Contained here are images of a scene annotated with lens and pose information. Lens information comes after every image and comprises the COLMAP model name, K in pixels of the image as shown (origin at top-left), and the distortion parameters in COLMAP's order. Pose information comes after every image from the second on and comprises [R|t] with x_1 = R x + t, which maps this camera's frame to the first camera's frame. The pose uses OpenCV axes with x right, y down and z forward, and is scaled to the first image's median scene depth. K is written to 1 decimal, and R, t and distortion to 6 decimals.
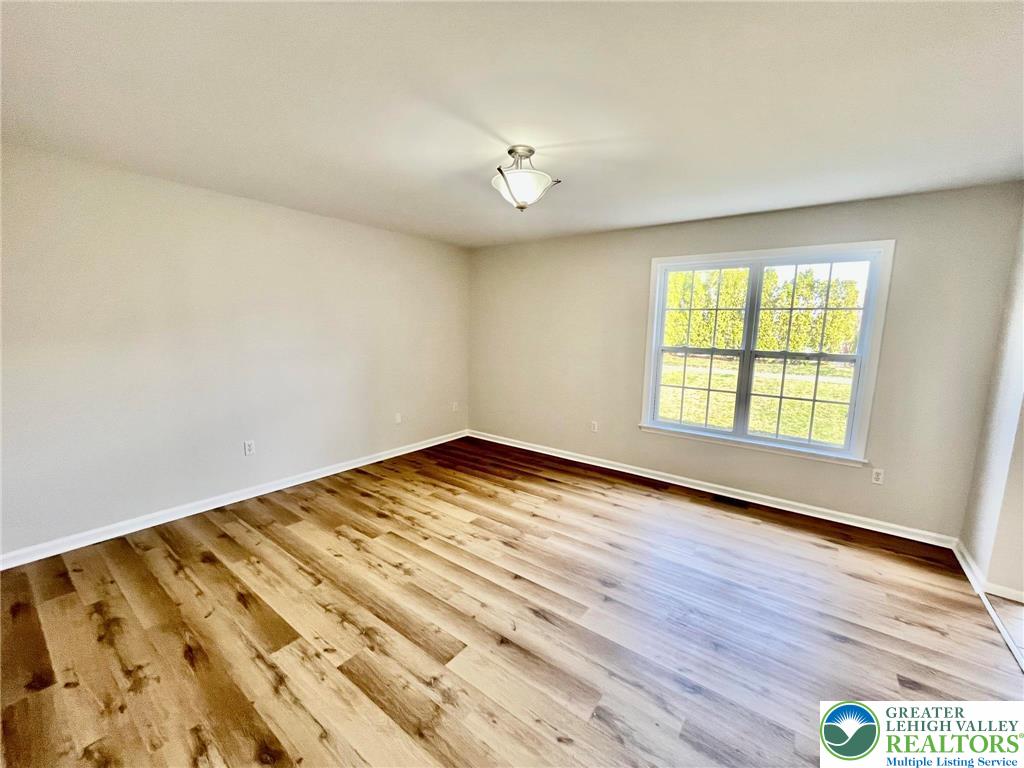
lens RADIAL K [[413.2, 0, 514.2], [0, 413.2, 383.5], [0, 0, 1]] dist [-0.006502, 0.000131]
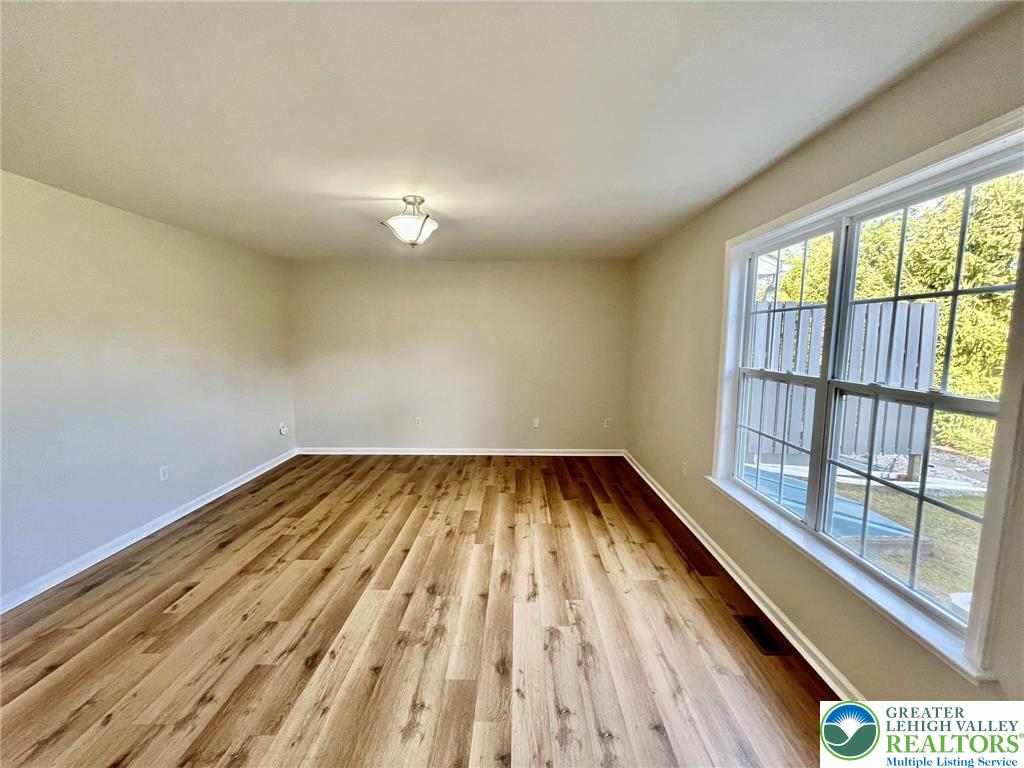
lens RADIAL K [[413.2, 0, 515.4], [0, 413.2, 385.0], [0, 0, 1]] dist [-0.006502, 0.000131]
pose [[0.595892, 0.074383, -0.799612, 0.893397], [-0.102614, 0.994592, 0.016050, -0.048398], [0.796482, 0.072487, 0.600302, 0.398189]]
